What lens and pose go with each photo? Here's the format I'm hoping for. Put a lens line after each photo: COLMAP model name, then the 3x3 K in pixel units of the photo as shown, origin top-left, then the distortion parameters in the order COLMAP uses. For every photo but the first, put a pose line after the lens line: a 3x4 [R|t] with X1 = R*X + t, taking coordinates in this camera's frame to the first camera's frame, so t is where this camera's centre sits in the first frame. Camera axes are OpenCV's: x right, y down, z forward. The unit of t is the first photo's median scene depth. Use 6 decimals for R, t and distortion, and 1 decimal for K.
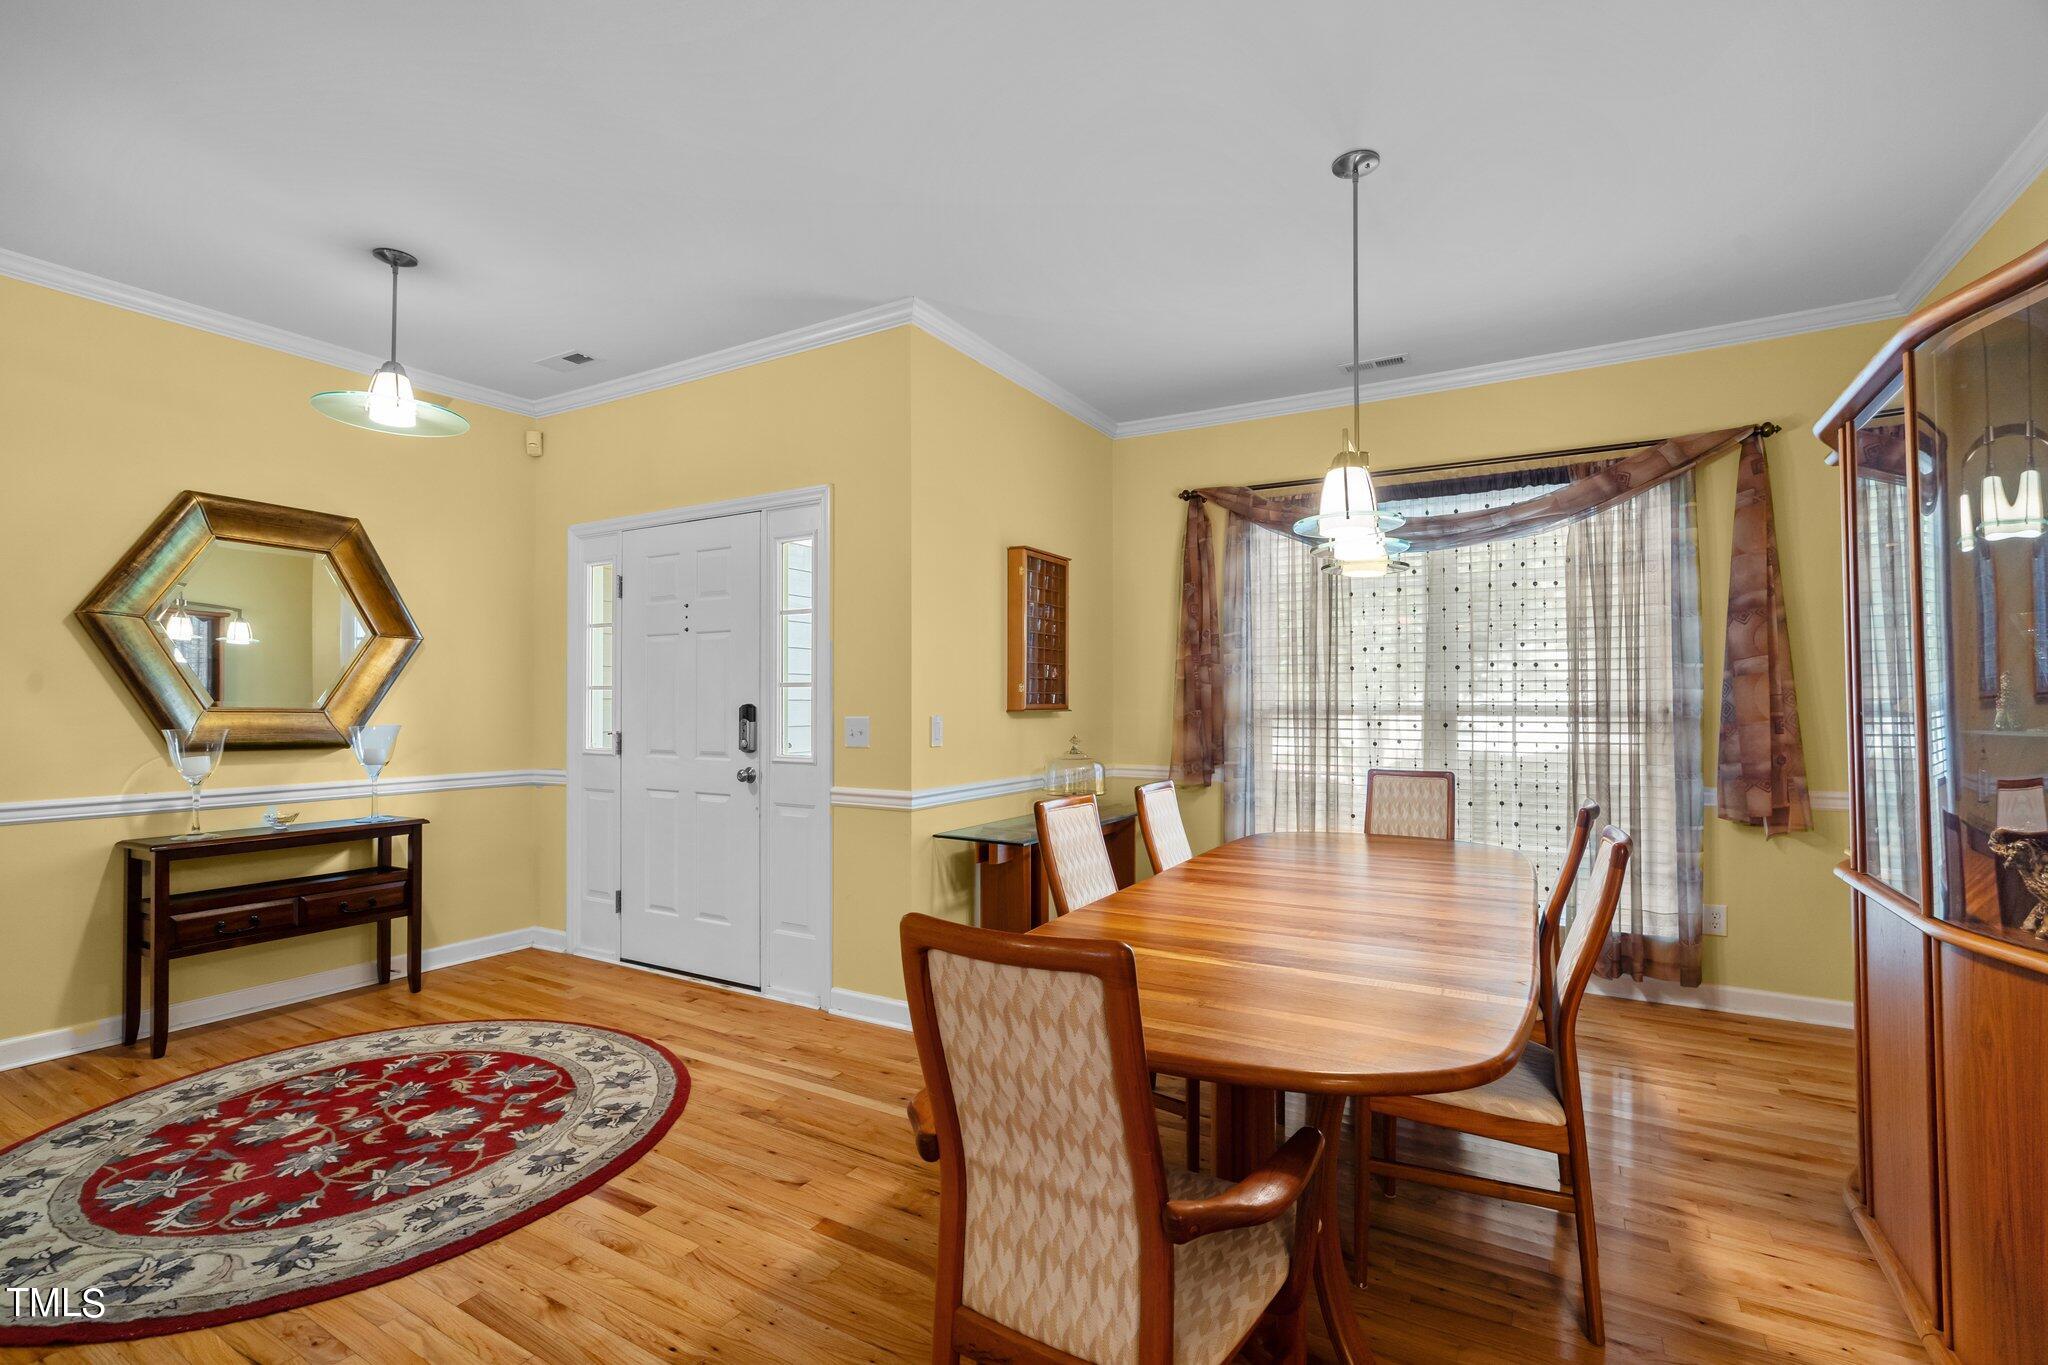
lens RADIAL K [[935.5, 0, 1026.7], [0, 935.5, 684.0], [0, 0, 1]] dist [-0.003848, 0.000483]
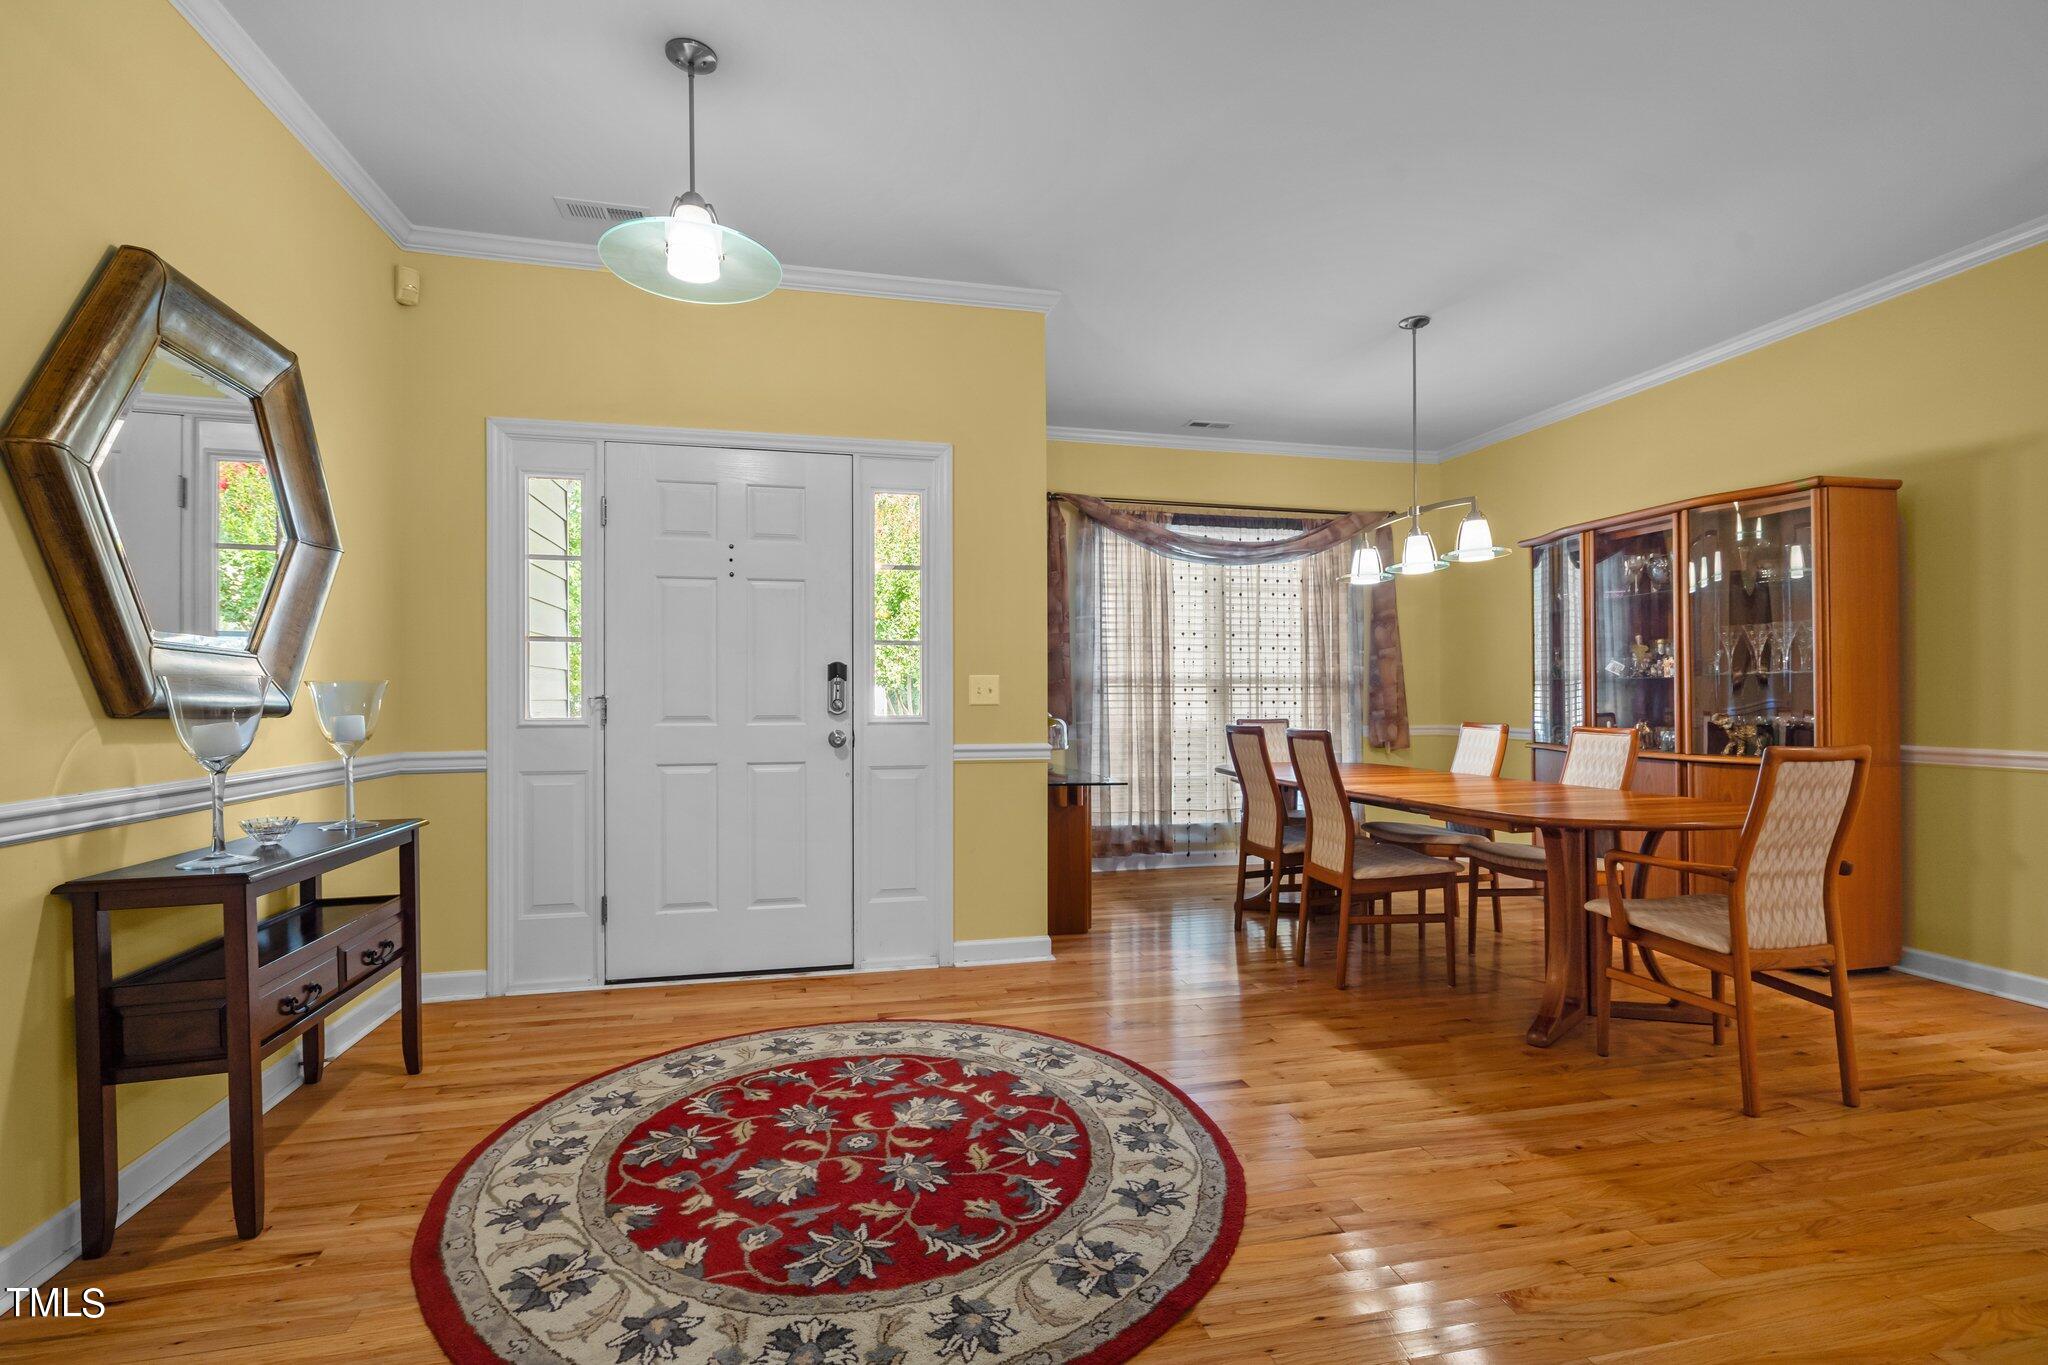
lens RADIAL K [[935.5, 0, 1031.2], [0, 935.5, 690.7], [0, 0, 1]] dist [-0.003848, 0.000483]
pose [[0.722301, 0.003325, 0.691571, -1.035805], [-0.012306, 0.999892, 0.008045, 0.051902], [-0.691469, -0.014322, 0.722264, 0.259872]]
